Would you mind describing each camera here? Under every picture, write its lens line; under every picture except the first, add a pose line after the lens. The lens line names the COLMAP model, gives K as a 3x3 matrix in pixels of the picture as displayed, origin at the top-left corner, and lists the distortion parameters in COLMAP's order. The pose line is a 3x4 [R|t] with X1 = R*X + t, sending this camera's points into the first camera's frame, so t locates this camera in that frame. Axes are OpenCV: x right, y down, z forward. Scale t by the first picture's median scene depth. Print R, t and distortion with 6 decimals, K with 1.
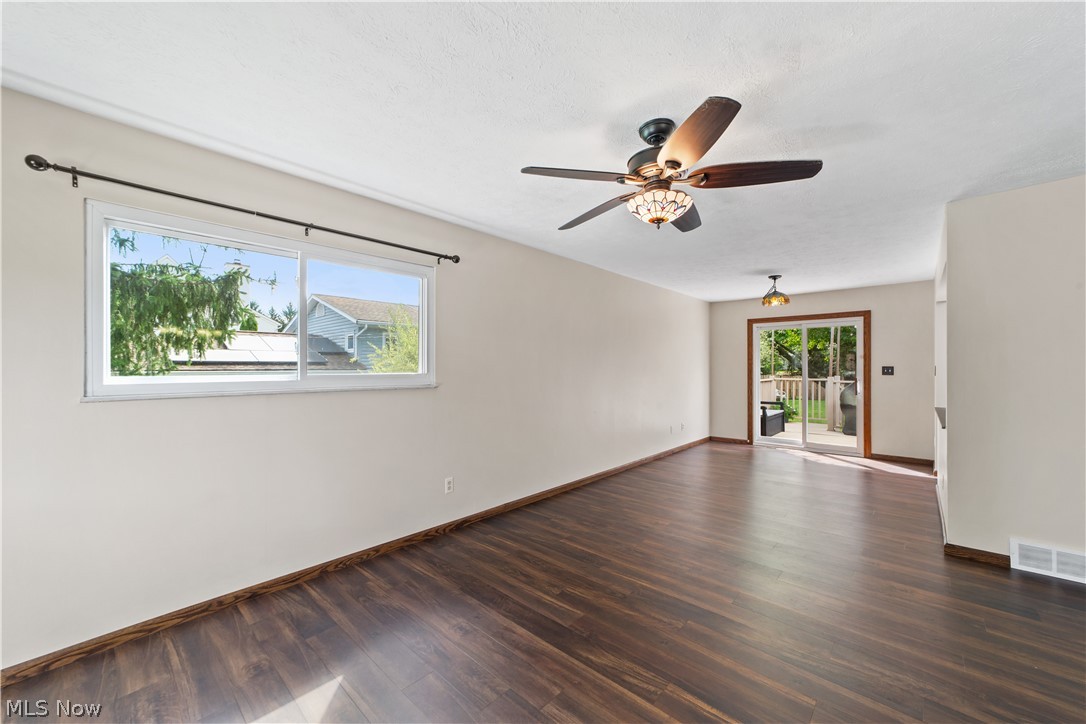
lens RADIAL K [[416.5, 0, 536.5], [0, 416.5, 365.8], [0, 0, 1]] dist [-0.016688, 0.008073]
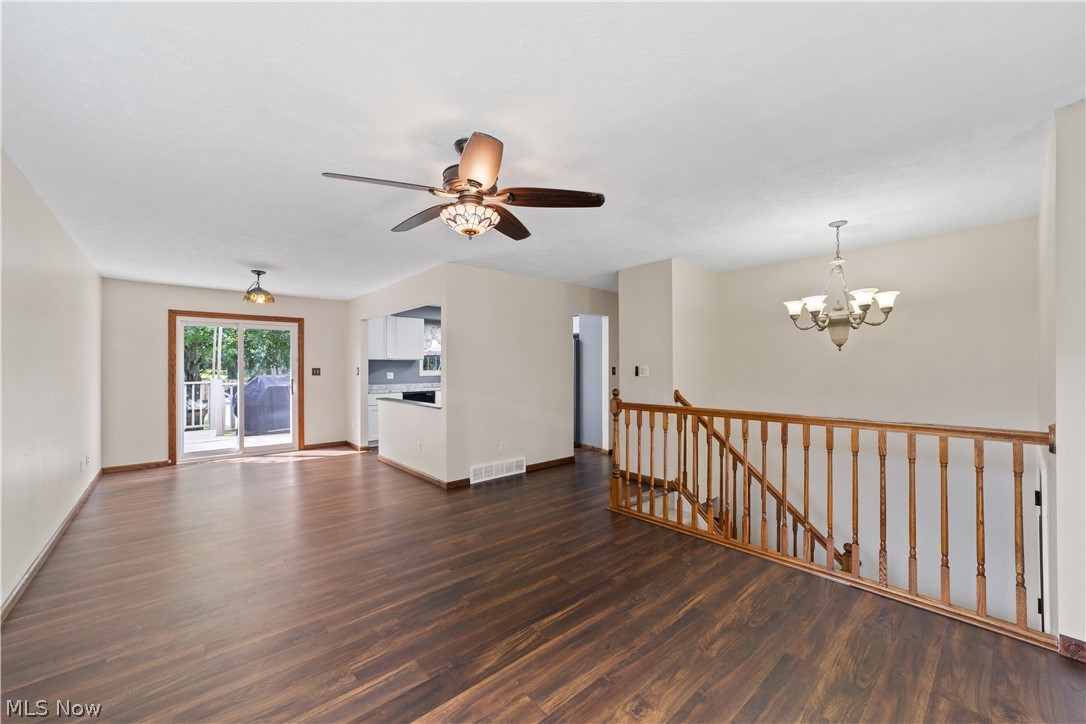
lens RADIAL K [[420.8, 0, 540.9], [0, 420.8, 366.1], [0, 0, 1]] dist [-0.016254, 0.008363]
pose [[0.101365, 0.003671, 0.994843, -0.443285], [0.000259, 0.999993, -0.003716, 0.000640], [-0.994849, 0.000634, 0.101363, 0.409248]]
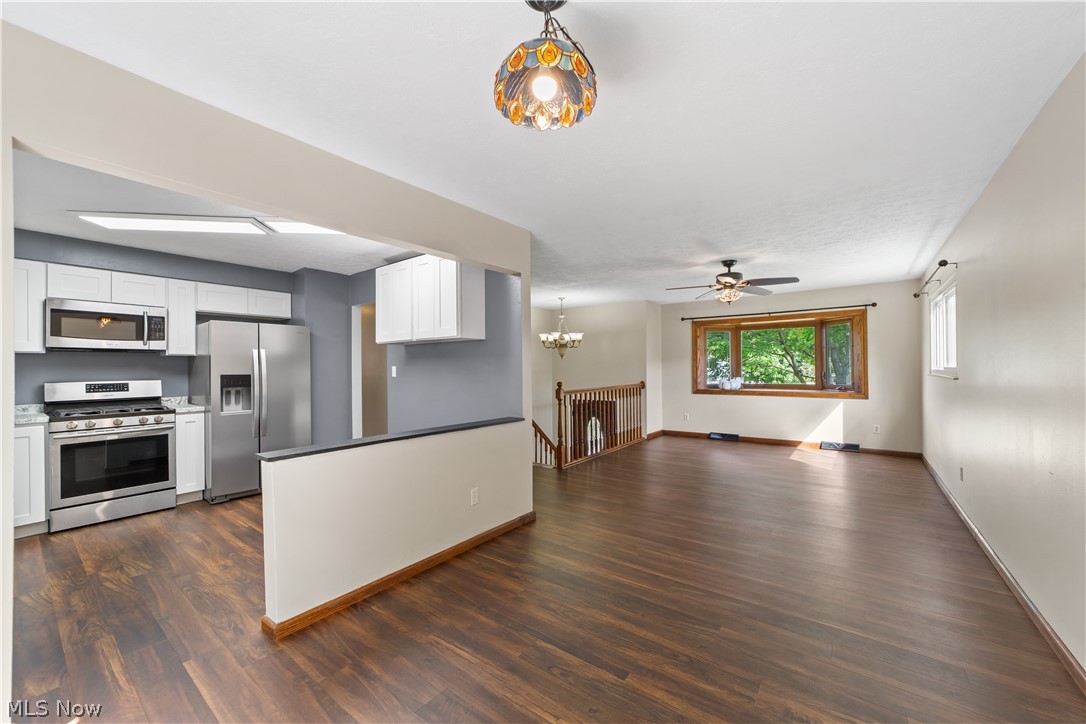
lens RADIAL K [[420.8, 0, 540.9], [0, 420.8, 366.1], [0, 0, 1]] dist [-0.016254, 0.008363]
pose [[-0.995225, 0.010957, -0.096991, 0.907753], [0.011847, 0.999893, -0.008604, 0.012590], [0.096886, -0.009712, -0.995248, 1.865146]]
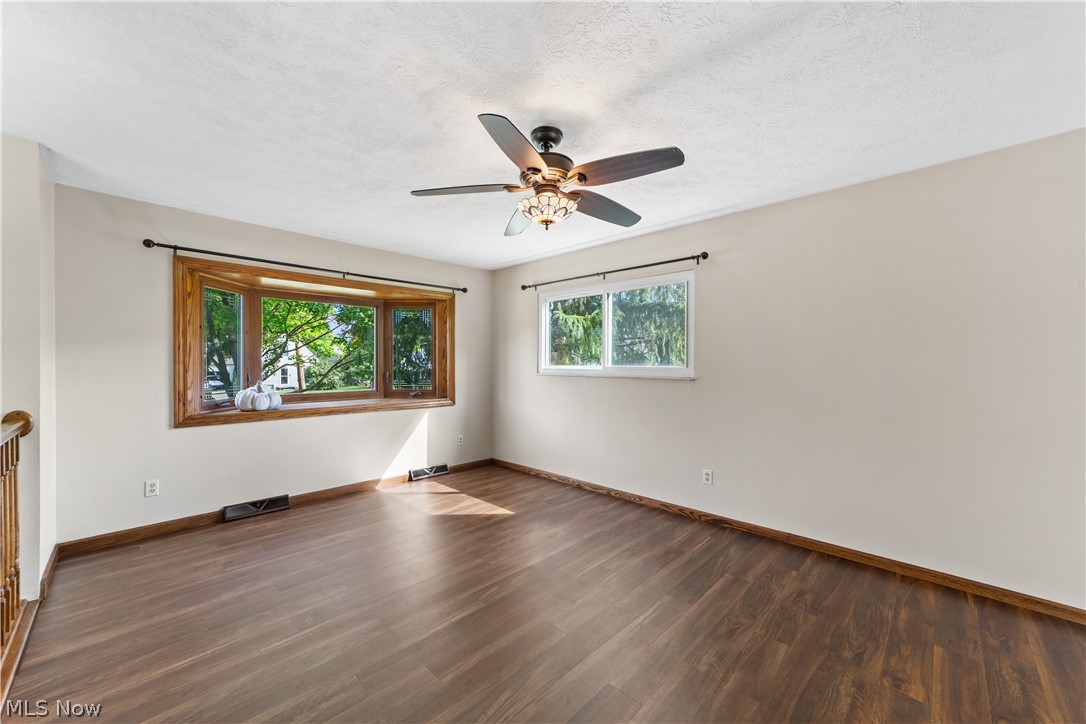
lens RADIAL K [[416.5, 0, 536.5], [0, 416.5, 365.8], [0, 0, 1]] dist [-0.016688, 0.008073]
pose [[-0.035178, 0.010878, -0.999322, 0.780616], [0.001028, 0.999941, 0.010849, 0.002451], [0.999381, -0.000646, -0.035187, 0.583483]]
